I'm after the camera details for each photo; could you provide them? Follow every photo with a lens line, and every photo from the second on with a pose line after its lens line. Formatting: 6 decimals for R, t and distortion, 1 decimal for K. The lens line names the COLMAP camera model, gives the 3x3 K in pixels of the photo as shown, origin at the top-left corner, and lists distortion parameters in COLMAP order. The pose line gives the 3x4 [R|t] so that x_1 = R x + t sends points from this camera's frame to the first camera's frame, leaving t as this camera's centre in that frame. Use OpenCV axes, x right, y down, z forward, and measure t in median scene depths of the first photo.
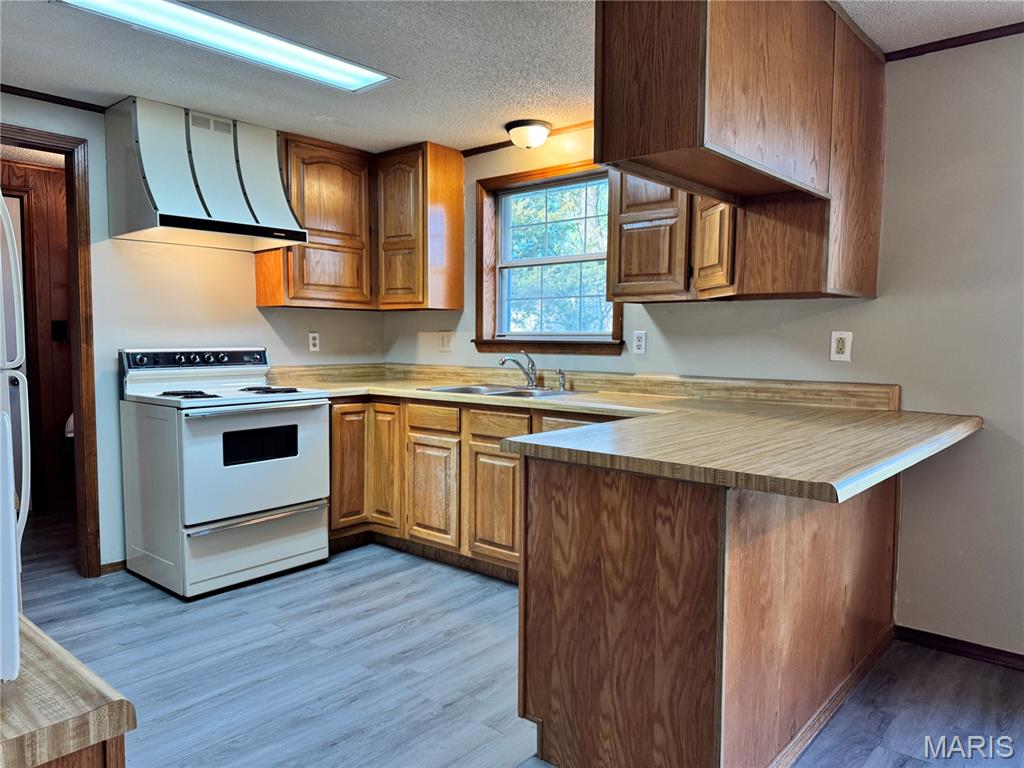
lens RADIAL K [[726.6, 0, 512.0], [0, 726.6, 384.0], [0, 0, 1]] dist [0.133357, -0.181297]
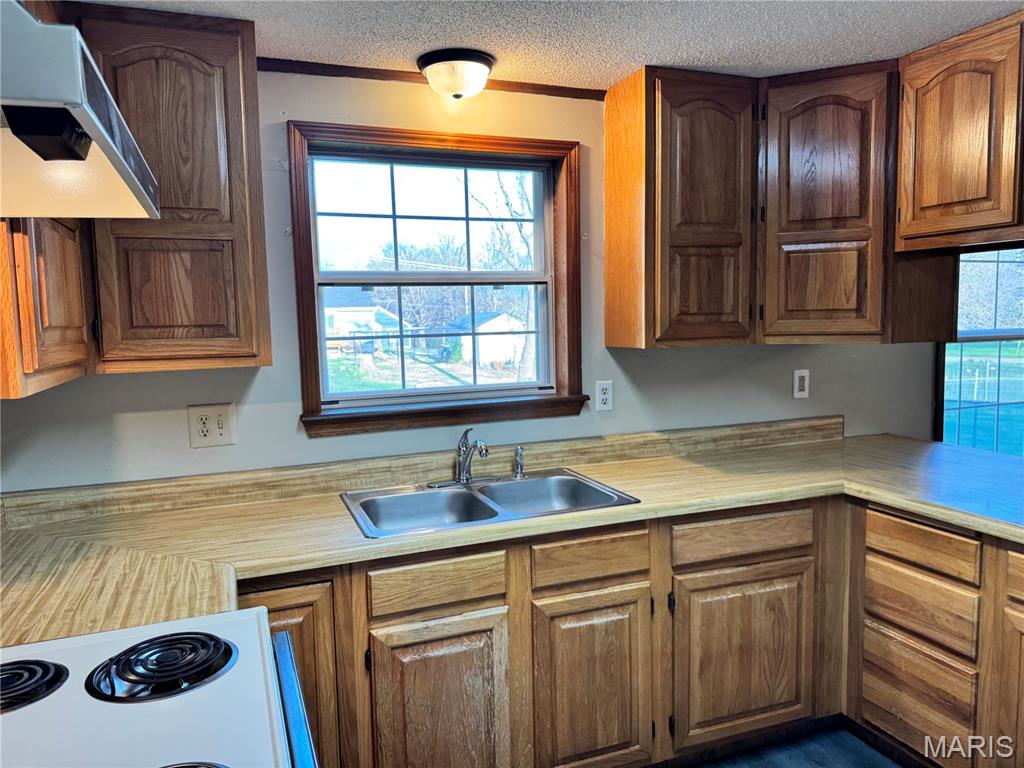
lens RADIAL K [[727.2, 0, 512.9], [0, 727.2, 393.7], [0, 0, 1]] dist [0.130799, -0.176717]
pose [[0.461850, -0.113016, 0.879728, -0.548828], [0.083351, 0.992990, 0.083808, -0.131940], [-0.883033, 0.034619, 0.468032, 0.728666]]
